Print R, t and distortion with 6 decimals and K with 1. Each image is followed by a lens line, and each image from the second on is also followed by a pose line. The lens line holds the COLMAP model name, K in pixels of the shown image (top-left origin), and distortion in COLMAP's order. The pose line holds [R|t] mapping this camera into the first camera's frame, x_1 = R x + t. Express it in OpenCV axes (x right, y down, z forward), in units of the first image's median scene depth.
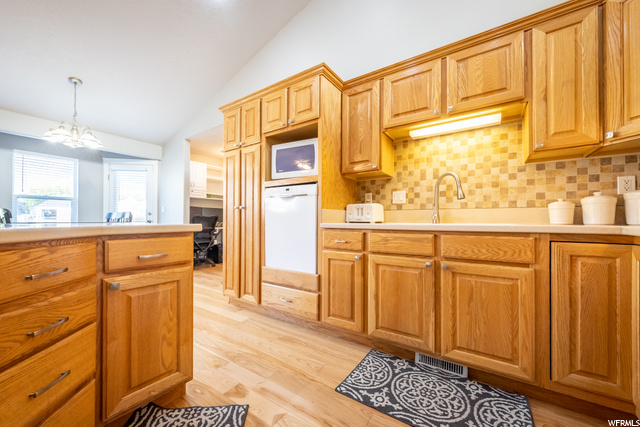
lens RADIAL K [[240.5, 0, 315.6], [0, 240.5, 217.1], [0, 0, 1]] dist [-0.001457, 0.000282]
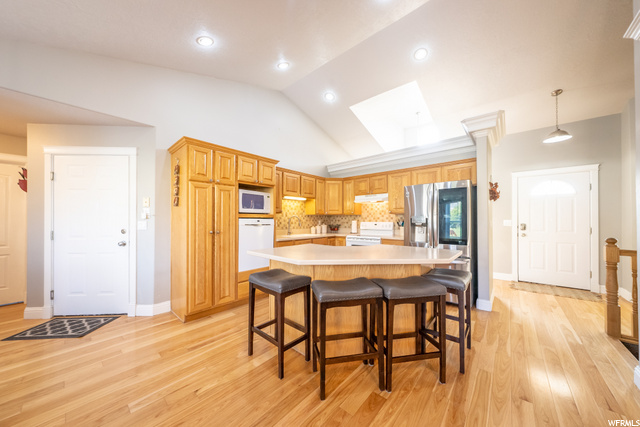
lens RADIAL K [[217.0, 0, 319.0], [0, 217.0, 216.1], [0, 0, 1]] dist [-0.009730, 0.000373]
pose [[0.120981, 0.017533, 0.992500, -1.922206], [-0.008122, 0.999828, -0.016672, -0.152807], [-0.992622, -0.006044, 0.121103, 0.471728]]
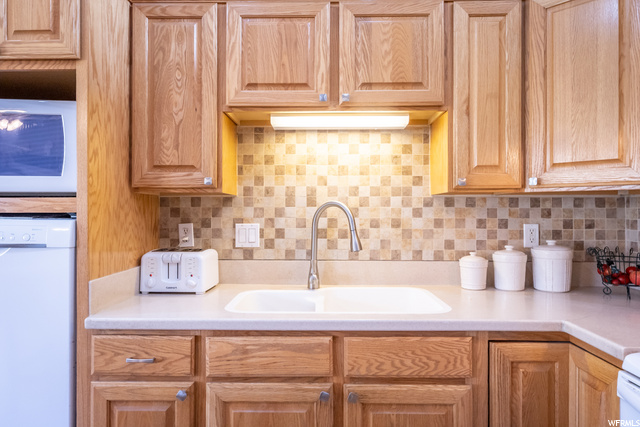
lens RADIAL K [[430.3, 0, 307.1], [0, 430.3, 211.7], [0, 0, 1]] dist [0.005407, 0.001500]
pose [[0.836544, -0.001063, 0.547899, -0.072299], [-0.005460, 0.999932, 0.010277, -0.182649], [-0.547873, -0.011589, 0.836481, 0.185661]]
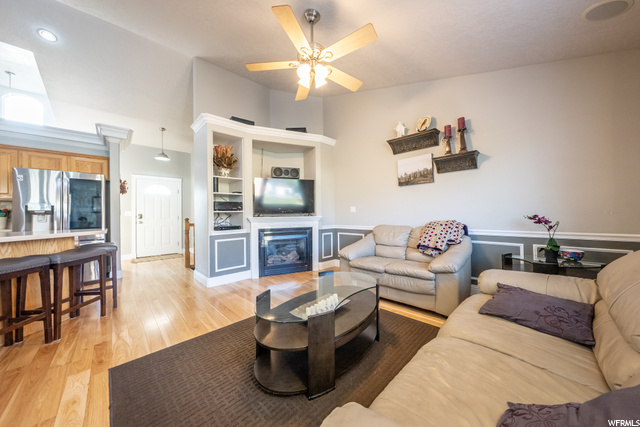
lens RADIAL K [[217.0, 0, 319.3], [0, 217.0, 213.9], [0, 0, 1]] dist [-0.009730, 0.000373]
pose [[-0.978536, 0.020241, 0.205080, -2.511529], [0.018365, 0.999770, -0.011047, -0.044767], [-0.205256, -0.007044, -0.978683, 1.075414]]
